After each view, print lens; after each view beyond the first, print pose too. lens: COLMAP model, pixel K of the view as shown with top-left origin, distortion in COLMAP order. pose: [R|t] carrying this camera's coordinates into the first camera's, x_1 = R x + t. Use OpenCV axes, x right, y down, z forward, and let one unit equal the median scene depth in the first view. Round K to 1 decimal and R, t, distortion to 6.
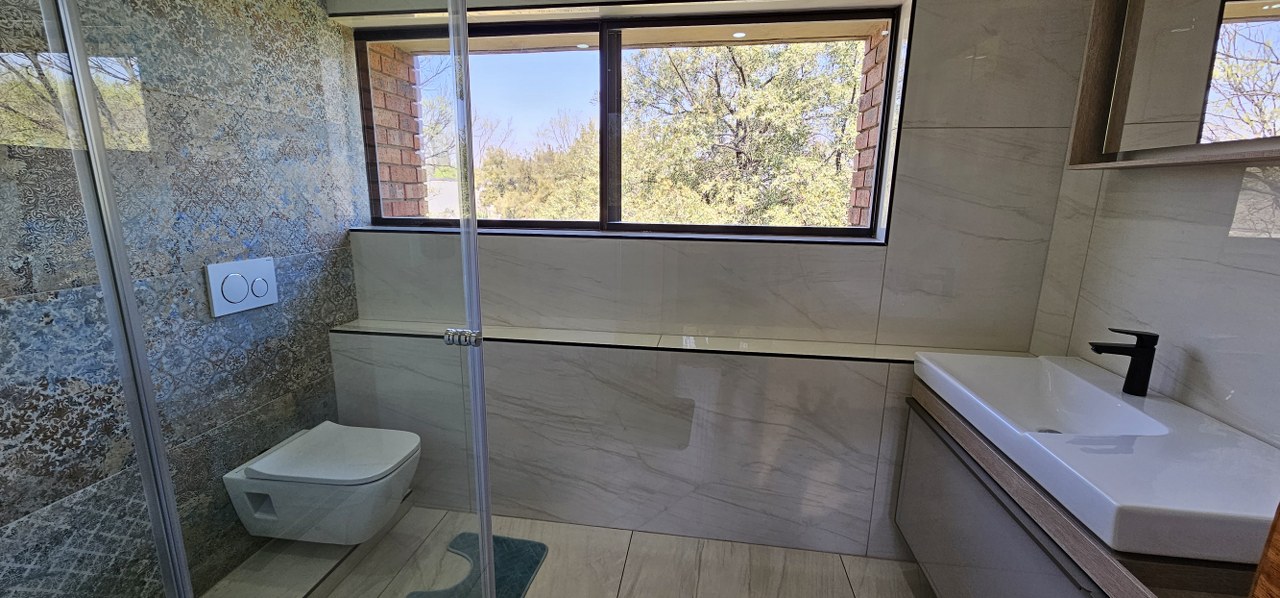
lens RADIAL K [[518.0, 0, 645.1], [0, 518.0, 295.4], [0, 0, 1]] dist [-0.008036, 0.004214]
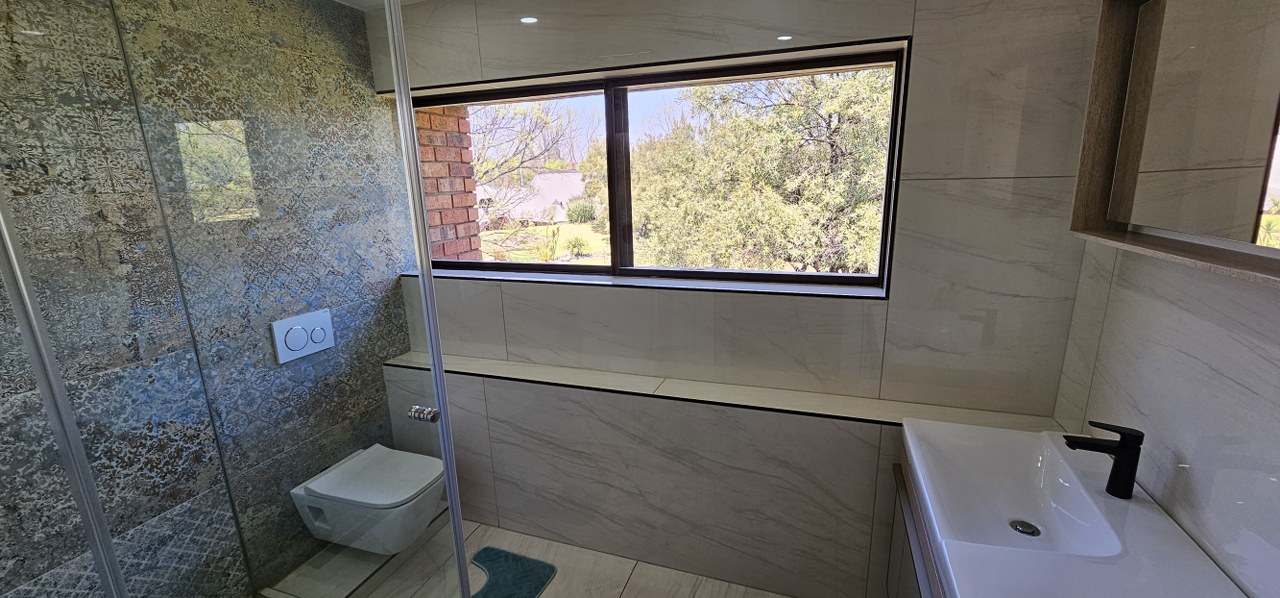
lens RADIAL K [[518.0, 0, 632.0], [0, 518.0, 306.8], [0, 0, 1]] dist [-0.008036, 0.004214]
pose [[0.980966, 0.008524, -0.193993, 0.196600], [-0.003152, 0.999603, 0.027984, -0.113759], [0.194155, -0.026840, 0.980604, -0.035475]]
